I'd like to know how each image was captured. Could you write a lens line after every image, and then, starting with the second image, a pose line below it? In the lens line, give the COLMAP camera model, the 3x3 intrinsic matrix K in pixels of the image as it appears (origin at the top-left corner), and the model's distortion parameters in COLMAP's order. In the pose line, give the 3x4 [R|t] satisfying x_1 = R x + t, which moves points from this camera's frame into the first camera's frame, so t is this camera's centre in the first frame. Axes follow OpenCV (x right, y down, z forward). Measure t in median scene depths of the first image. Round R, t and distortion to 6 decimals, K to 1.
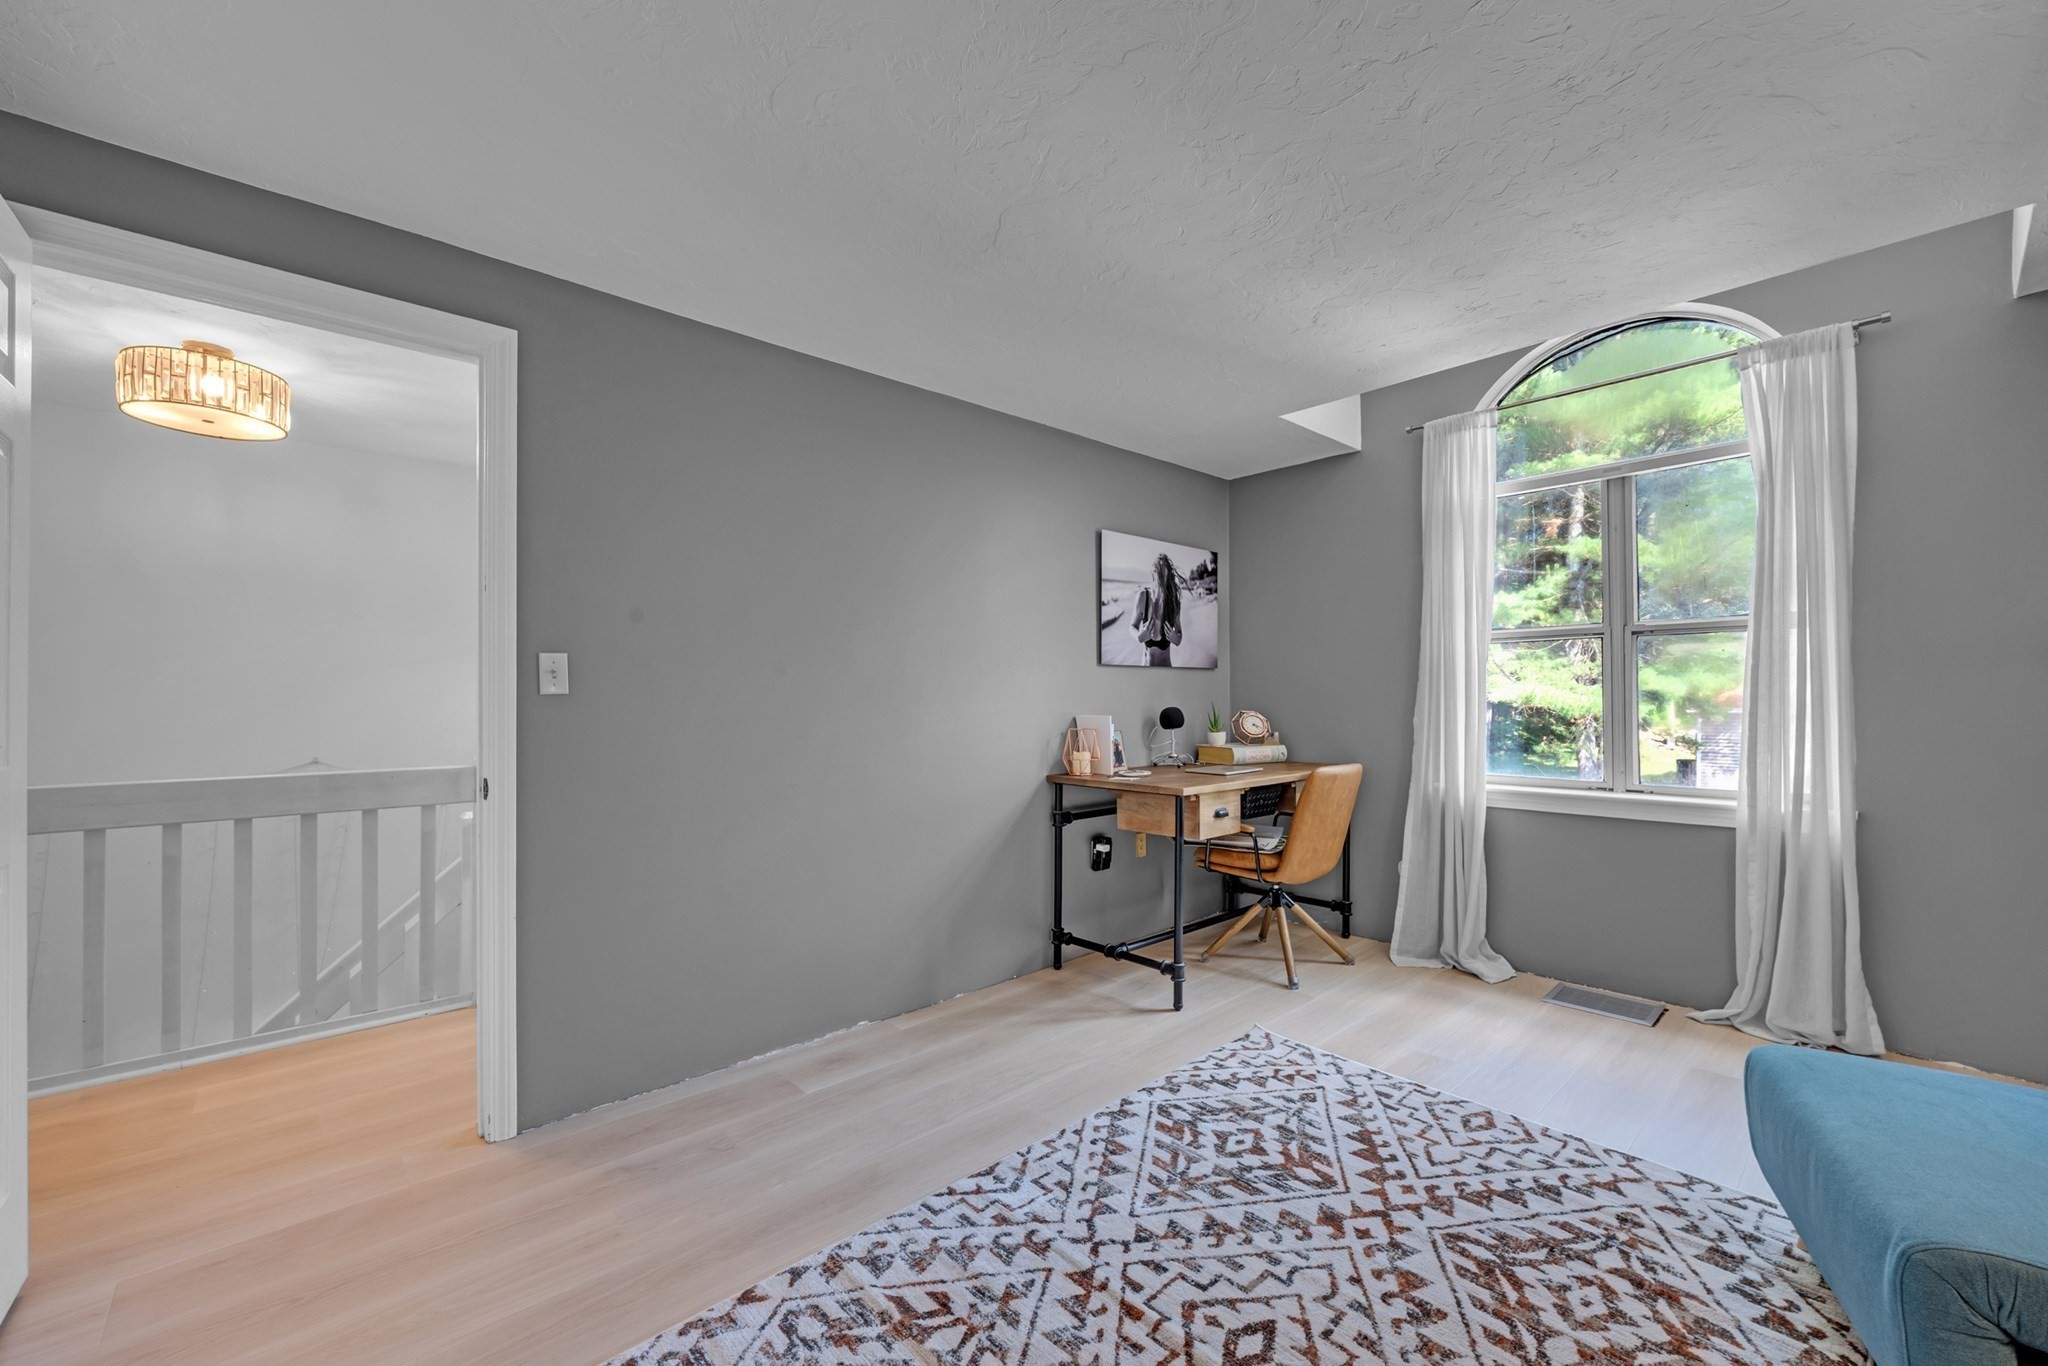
lens RADIAL K [[814.6, 0, 1022.7], [0, 814.6, 686.5], [0, 0, 1]] dist [0.001732, 0.000104]
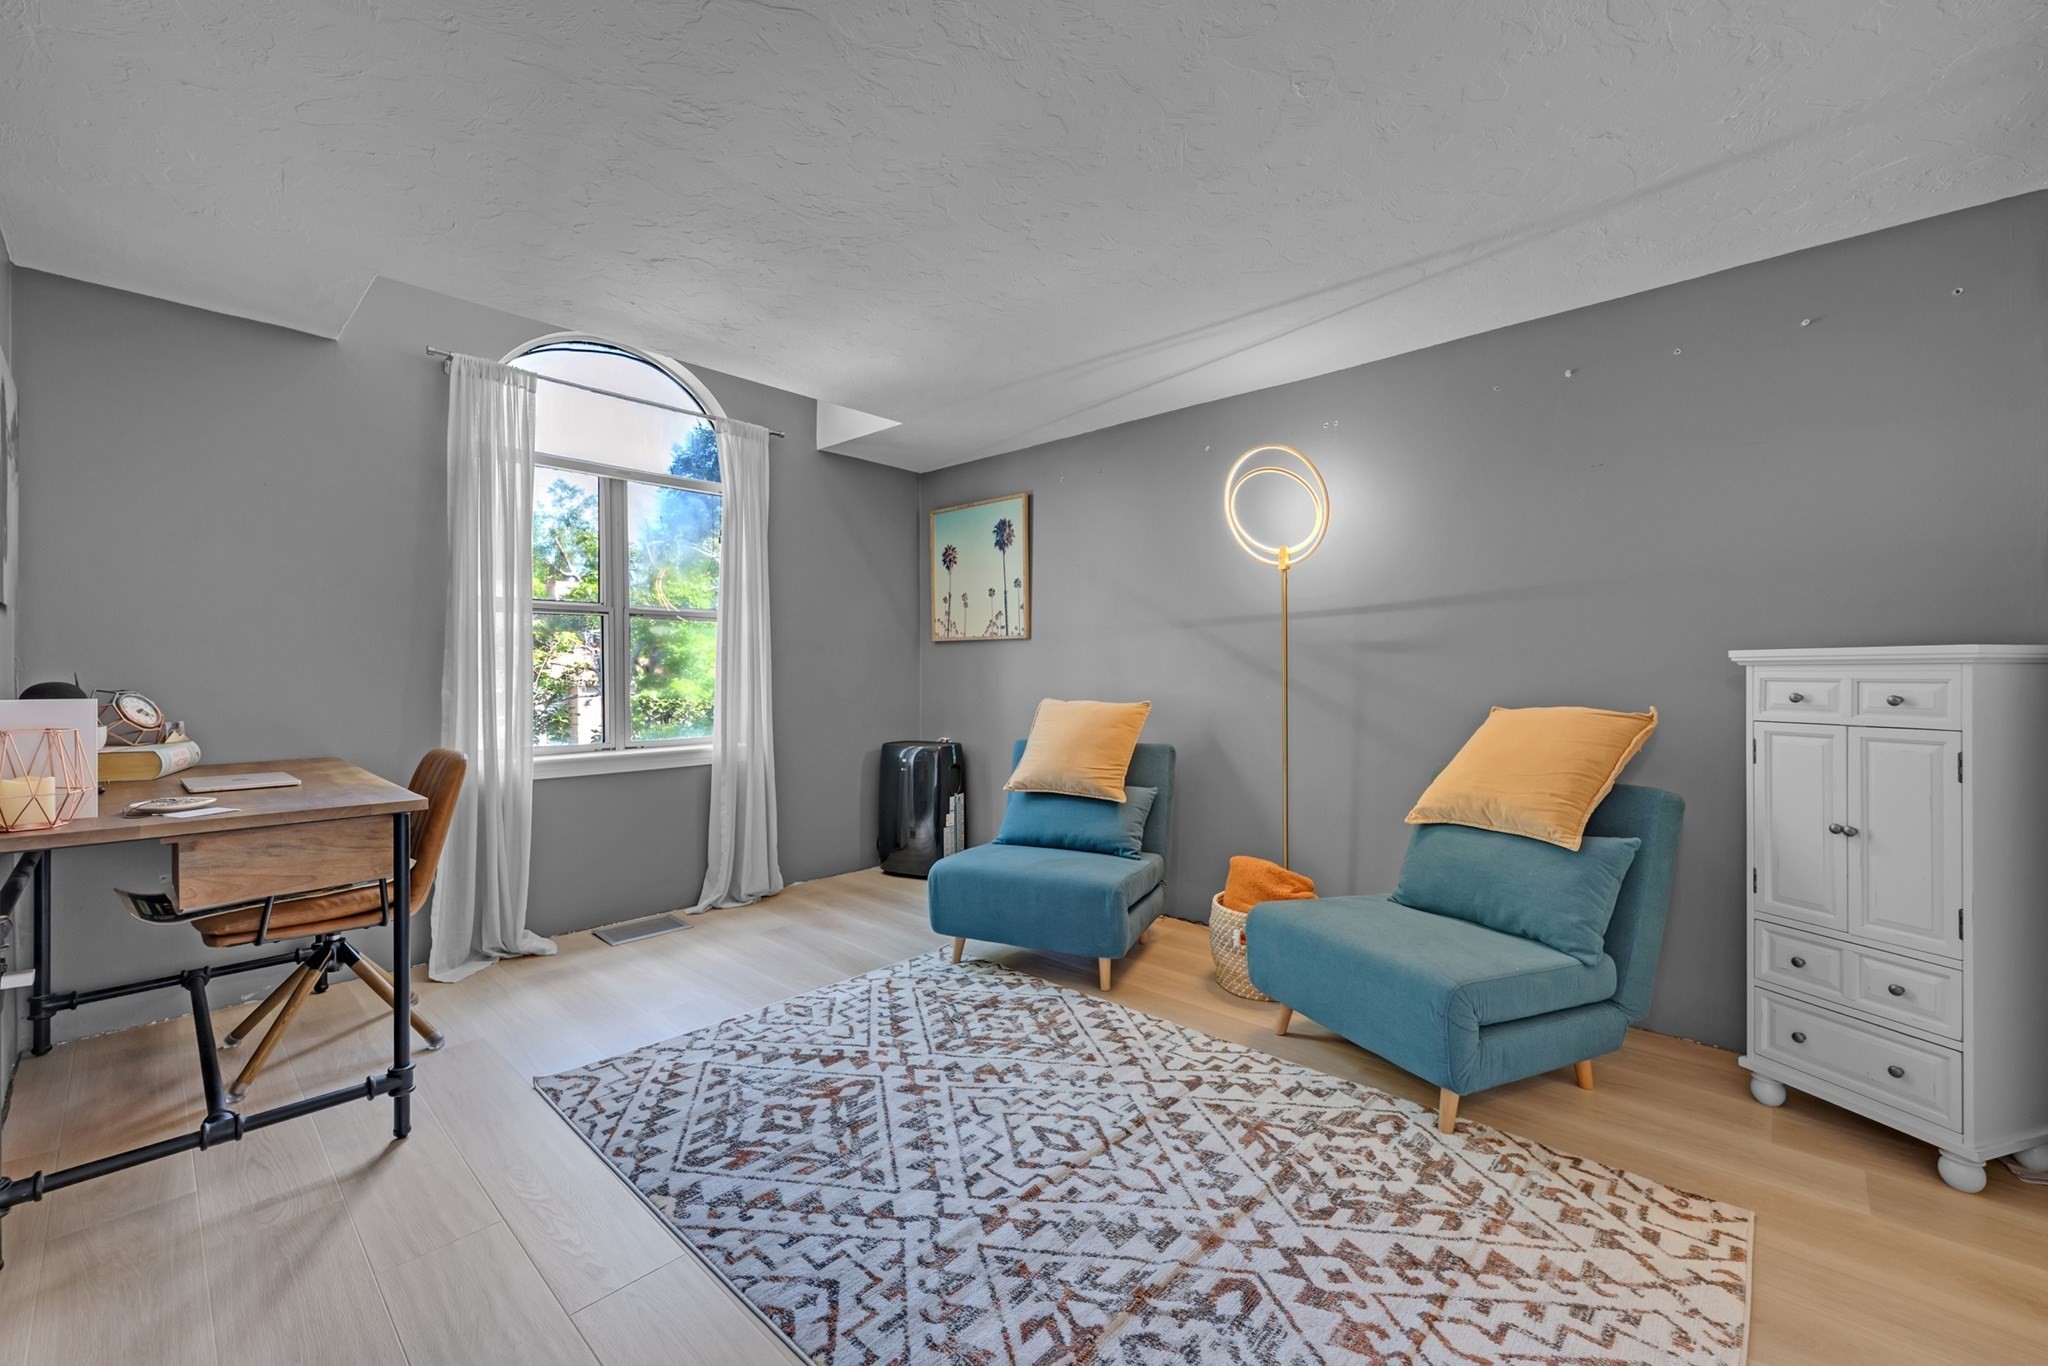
lens RADIAL K [[814.6, 0, 1021.7], [0, 814.6, 682.5], [0, 0, 1]] dist [0.001732, 0.000104]
pose [[-0.075181, -0.010568, 0.997114, -0.814467], [-0.015870, 0.999830, 0.009400, 0.022227], [-0.997044, -0.015118, -0.075336, 0.892600]]
